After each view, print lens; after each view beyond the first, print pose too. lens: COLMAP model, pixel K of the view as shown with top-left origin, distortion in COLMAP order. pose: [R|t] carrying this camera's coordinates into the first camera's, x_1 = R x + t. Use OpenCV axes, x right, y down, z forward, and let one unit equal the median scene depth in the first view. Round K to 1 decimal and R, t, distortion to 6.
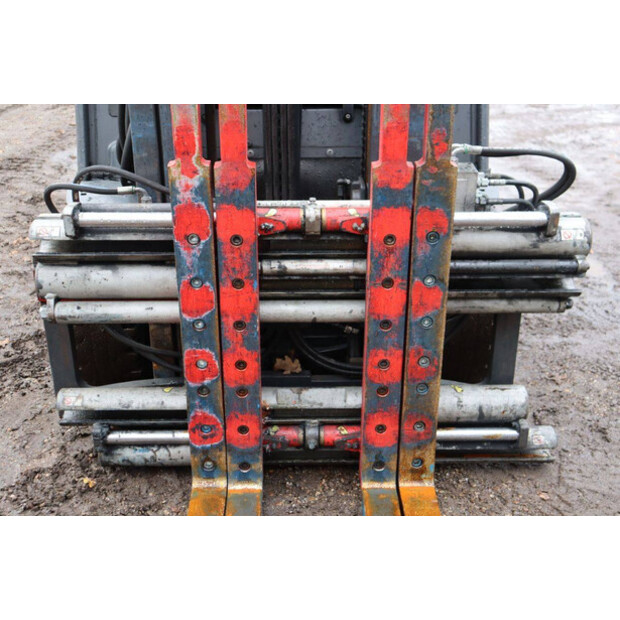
lens RADIAL K [[800.6, 0, 312.3], [0, 800.6, 303.1], [0, 0, 1]] dist [0.016286, 0.000000]
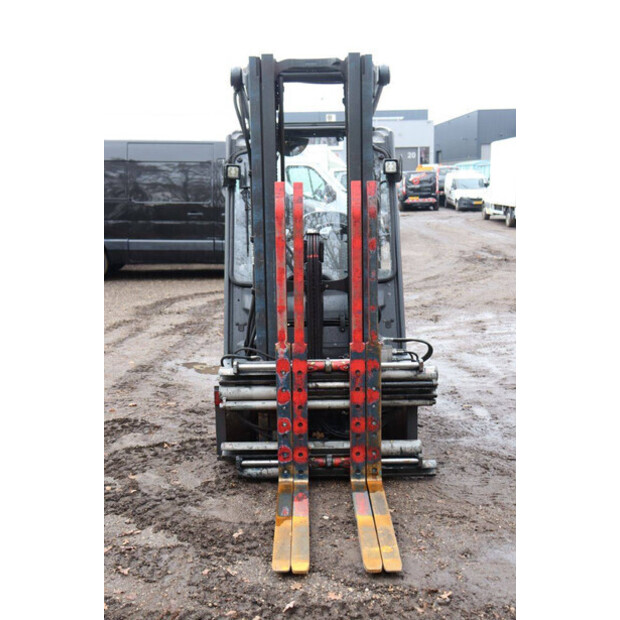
lens RADIAL K [[781.9, 0, 305.6], [0, 781.9, 322.6], [0, 0, 1]] dist [0.032870, 0.000000]
pose [[0.999618, -0.014536, -0.023492, -0.010515], [0.007824, 0.964525, -0.263875, 0.402223], [0.026494, 0.263591, 0.964271, -1.392893]]
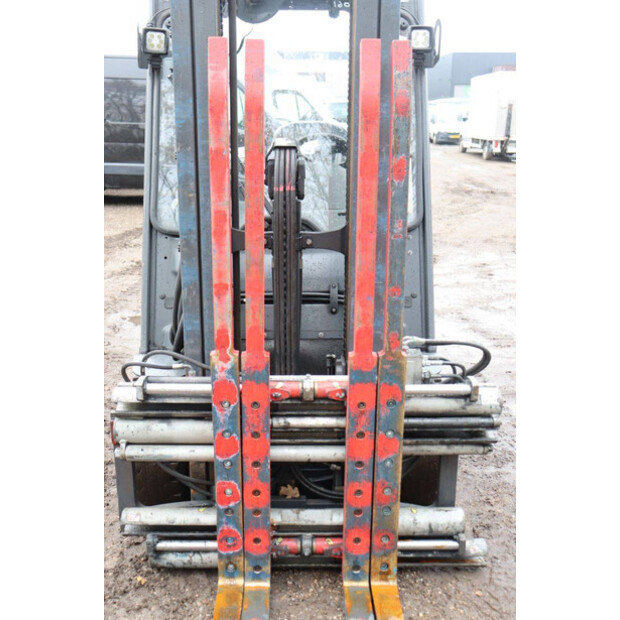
lens RADIAL K [[677.5, 0, 308.4], [0, 677.5, 311.6], [0, 0, 1]] dist [-0.008781, 0.000000]
pose [[0.999982, 0.005781, -0.001406, 0.001539], [-0.005933, 0.986475, -0.163803, -0.040703], [0.000440, 0.163808, 0.986492, -0.212117]]
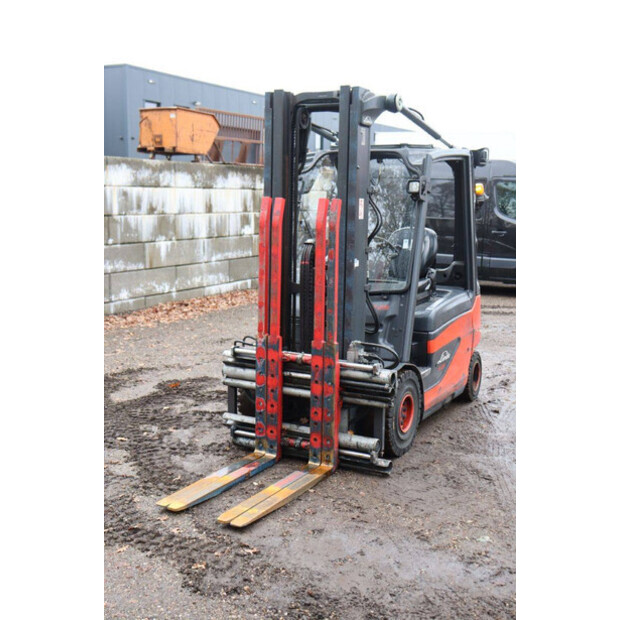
lens RADIAL K [[781.9, 0, 306.2], [0, 781.9, 324.8], [0, 0, 1]] dist [0.032870, 0.000000]
pose [[0.866615, 0.089428, -0.490898, 1.341477], [-0.226242, 0.947292, -0.226831, 0.401629], [0.444739, 0.307637, 0.841170, -1.374812]]
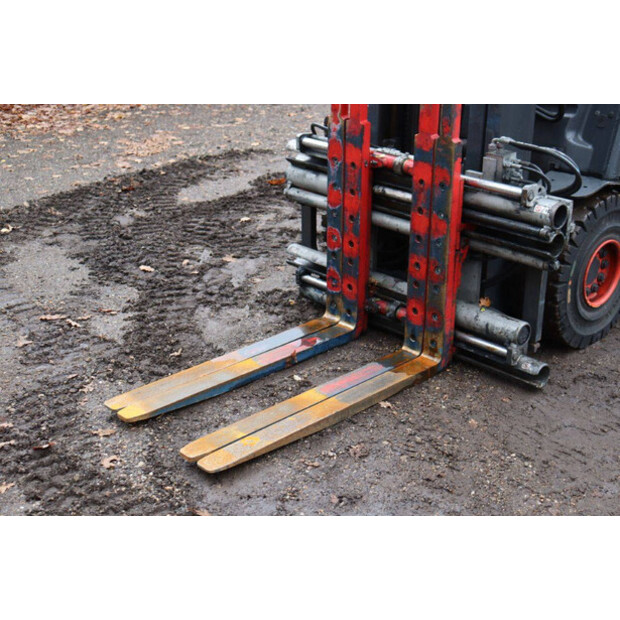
lens RADIAL K [[957.1, 0, 313.5], [0, 957.1, 303.9], [0, 0, 1]] dist [0.127424, 0.000000]
pose [[0.684820, 0.278587, -0.673358, 1.202923], [-0.316068, 0.946151, 0.070001, 0.078597], [0.656599, 0.164889, 0.735995, -0.485739]]
